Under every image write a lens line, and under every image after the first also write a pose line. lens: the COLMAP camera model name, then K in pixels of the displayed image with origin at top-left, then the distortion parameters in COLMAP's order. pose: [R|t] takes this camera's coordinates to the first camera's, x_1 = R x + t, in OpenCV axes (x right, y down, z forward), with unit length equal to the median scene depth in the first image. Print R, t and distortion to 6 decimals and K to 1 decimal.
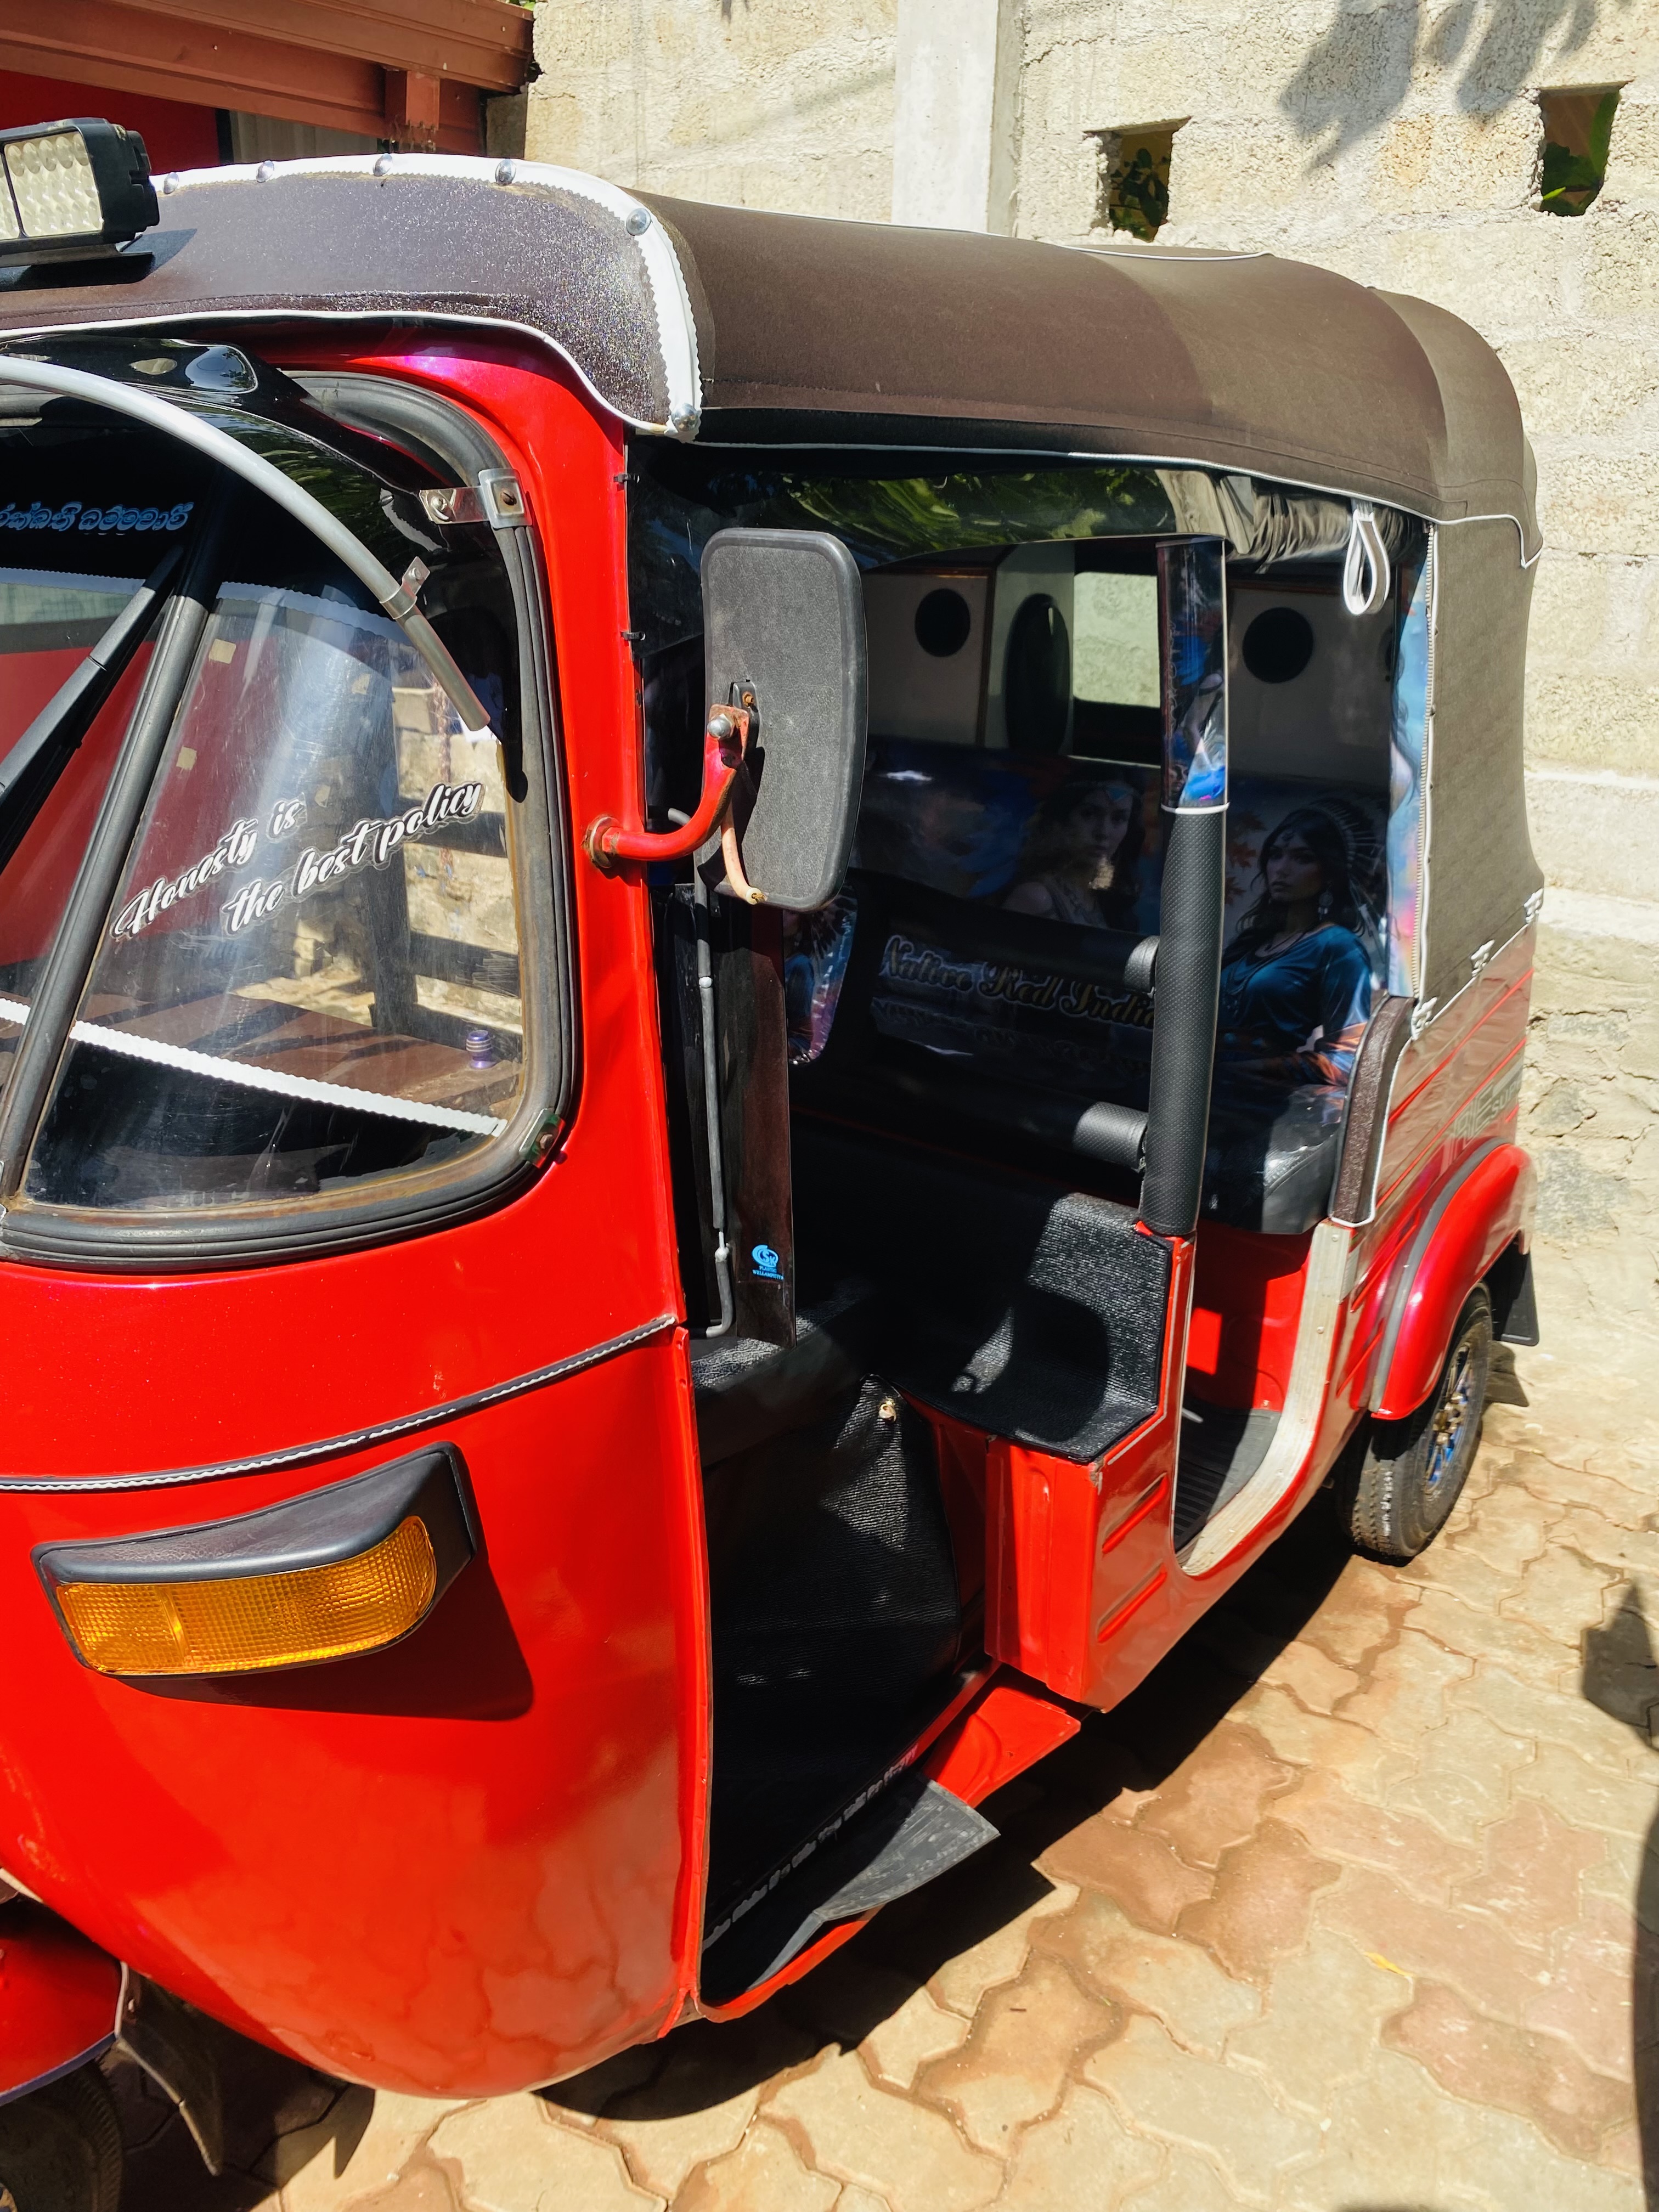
lens RADIAL K [[1644.2, 0, 829.5], [0, 1644.2, 1106.0], [0, 0, 1]] dist [0.008858, -0.005202]
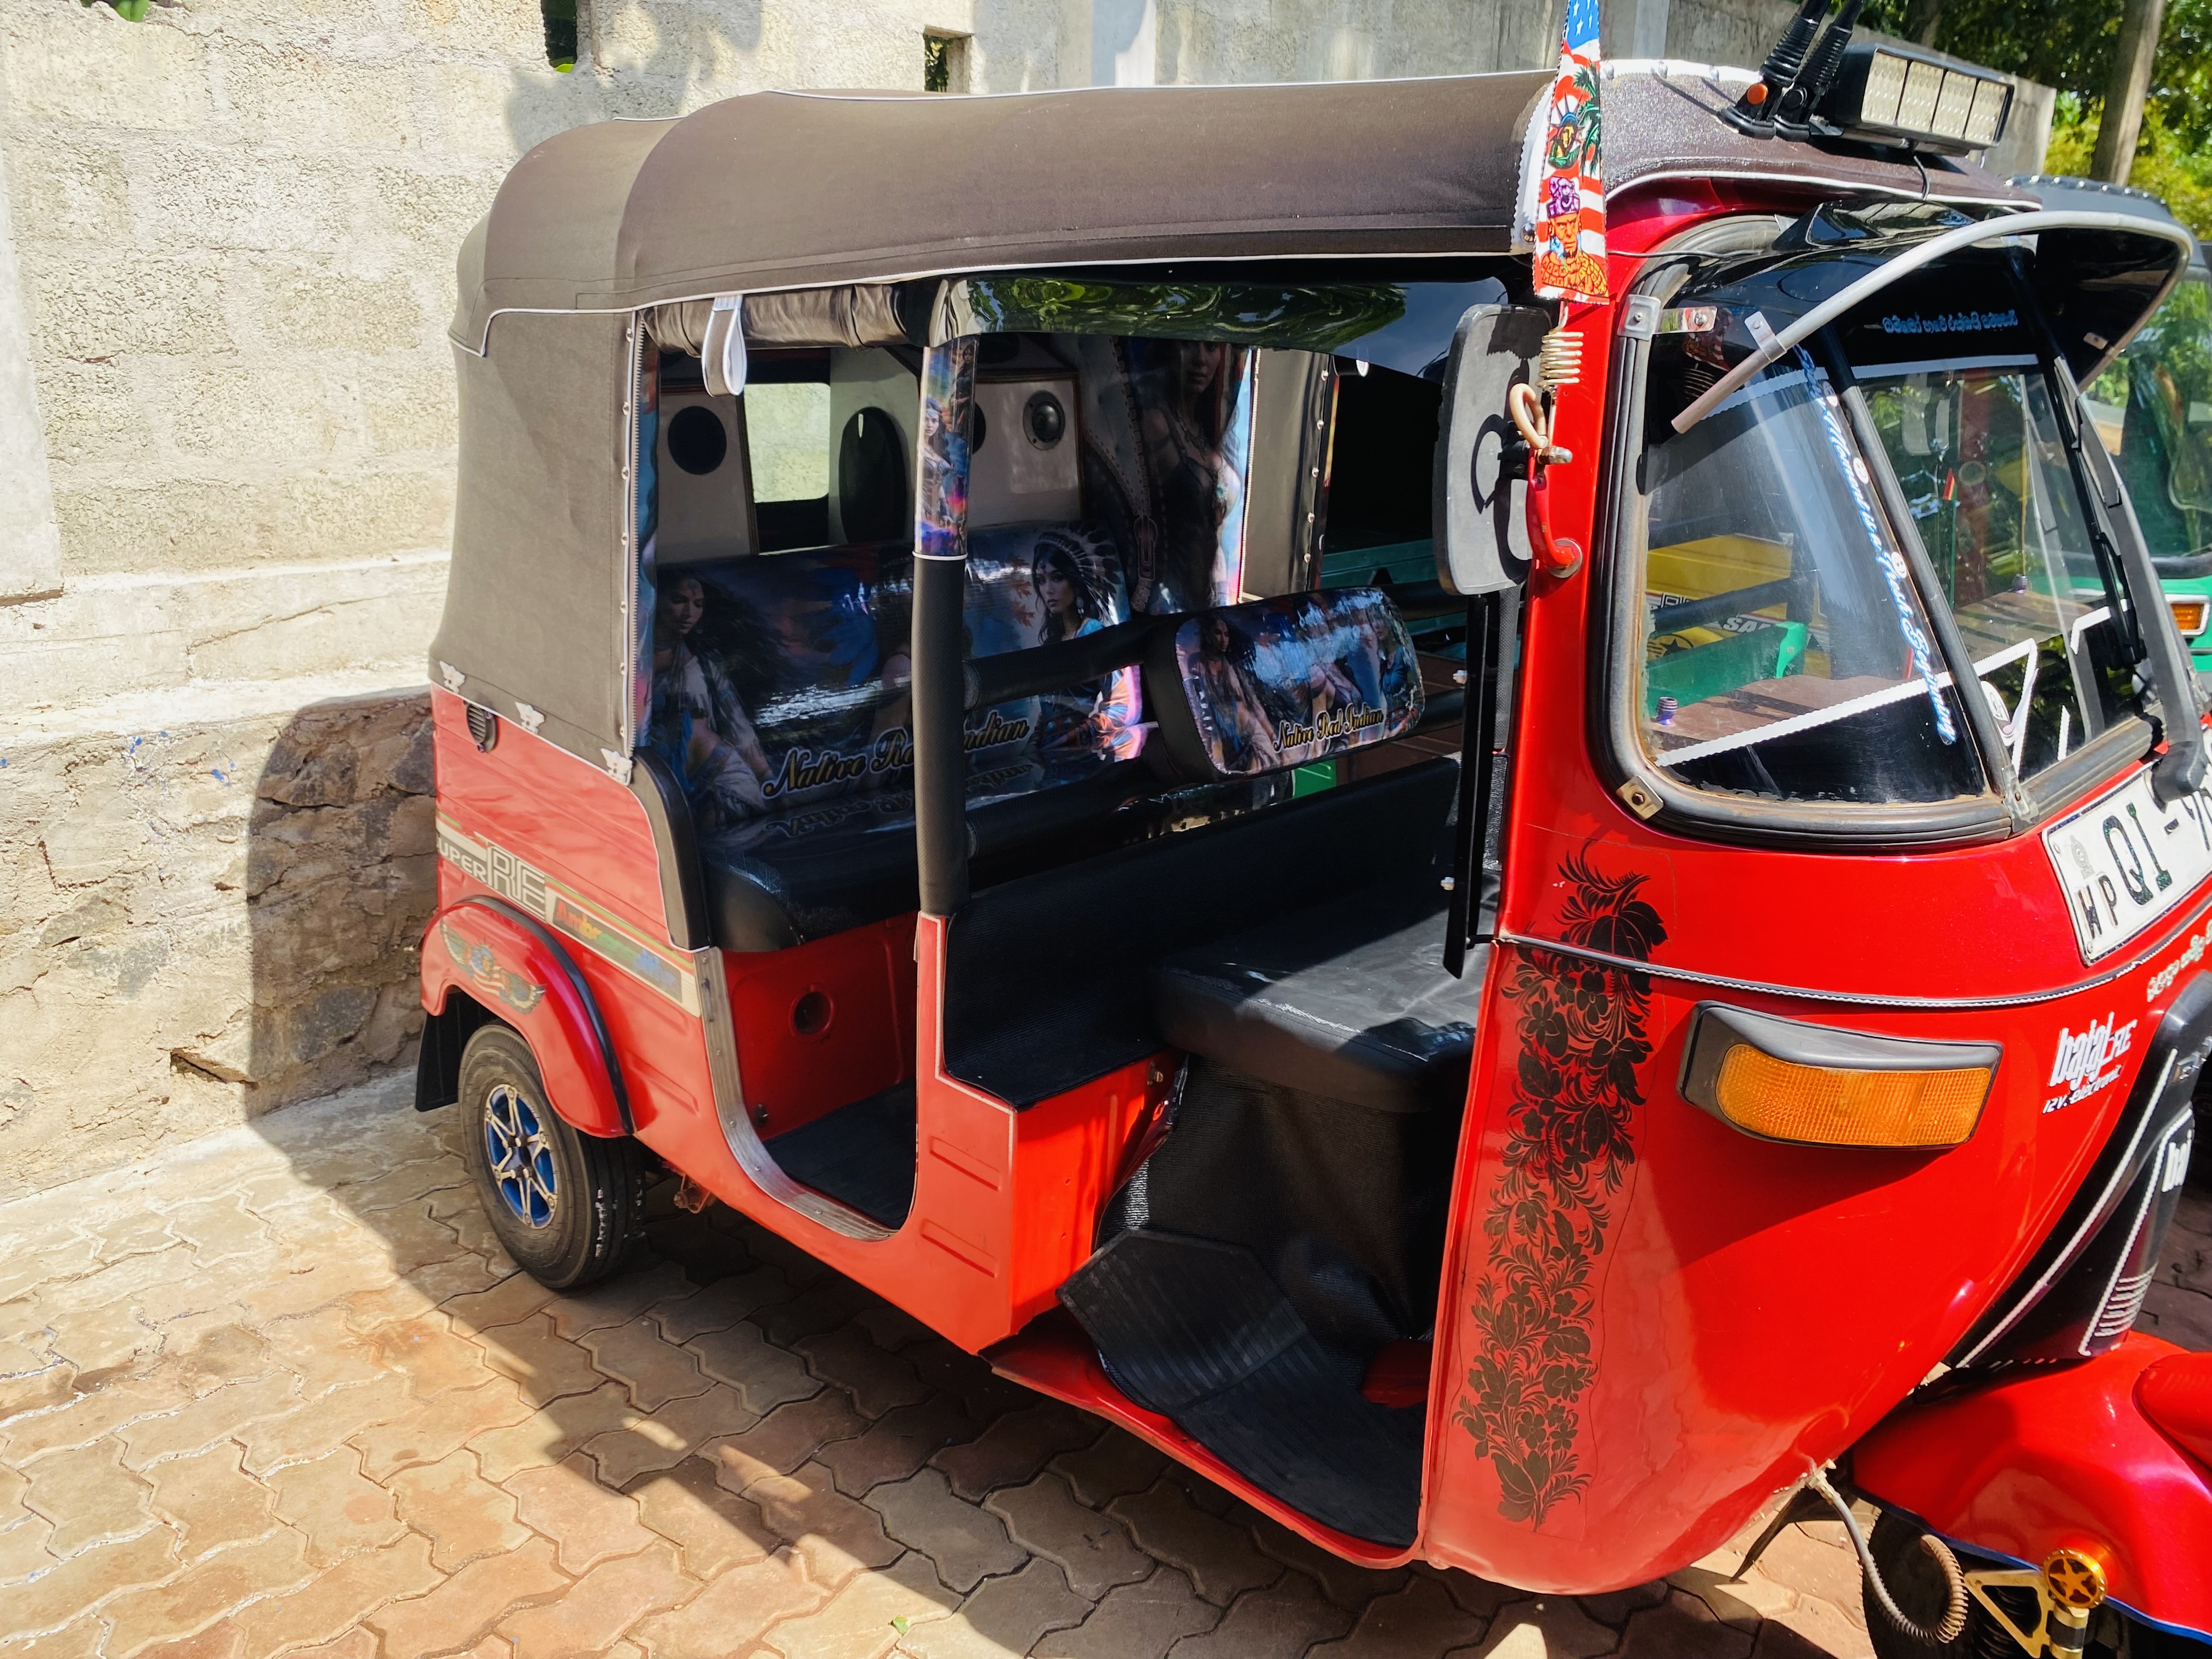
lens RADIAL K [[1644.2, 0, 1106.0], [0, 1644.2, 829.5], [0, 0, 1]] dist [0.008858, -0.005202]
pose [[0.174000, -0.309873, 0.934721, -0.945231], [0.349118, 0.906957, 0.235680, -0.248524], [-0.920783, 0.285319, 0.265993, 0.624538]]
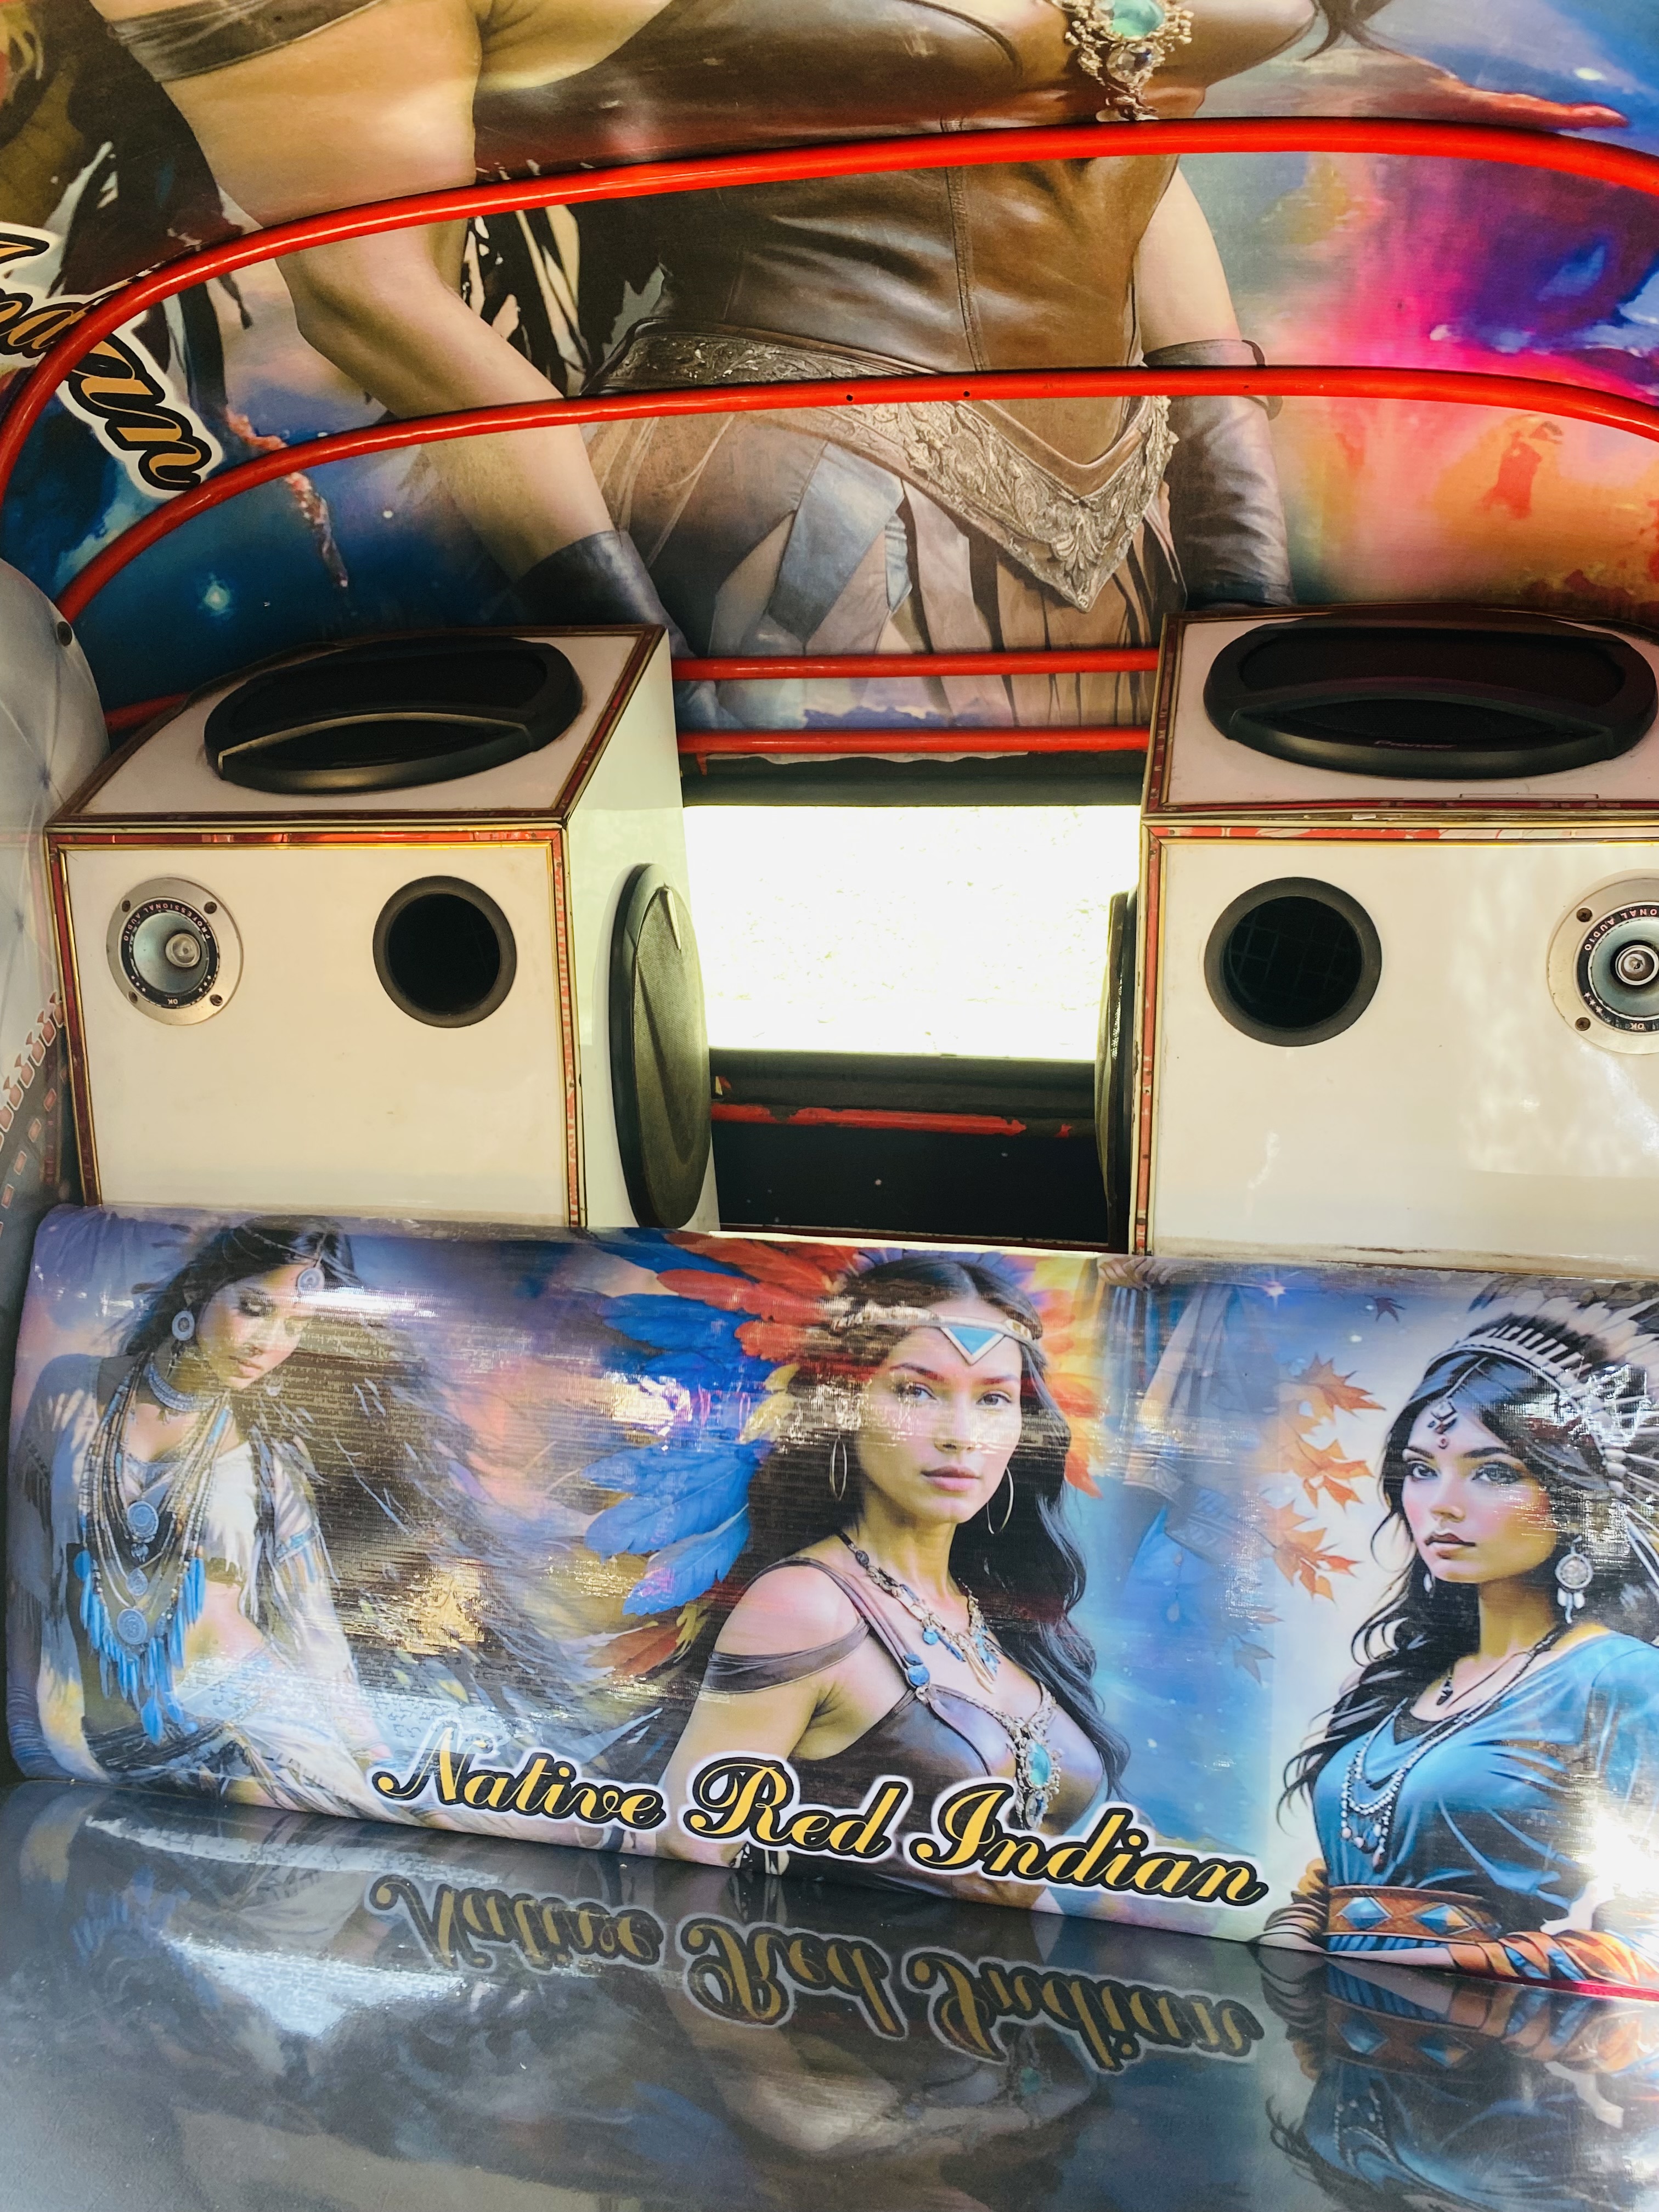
lens RADIAL K [[1644.2, 0, 829.5], [0, 1644.2, 1106.0], [0, 0, 1]] dist [0.008858, -0.005202]
pose [[0.919124, -0.136091, 0.369716, -0.003525], [0.174200, 0.982107, -0.071556, -0.224450], [-0.353362, 0.130174, 0.926385, 0.622835]]
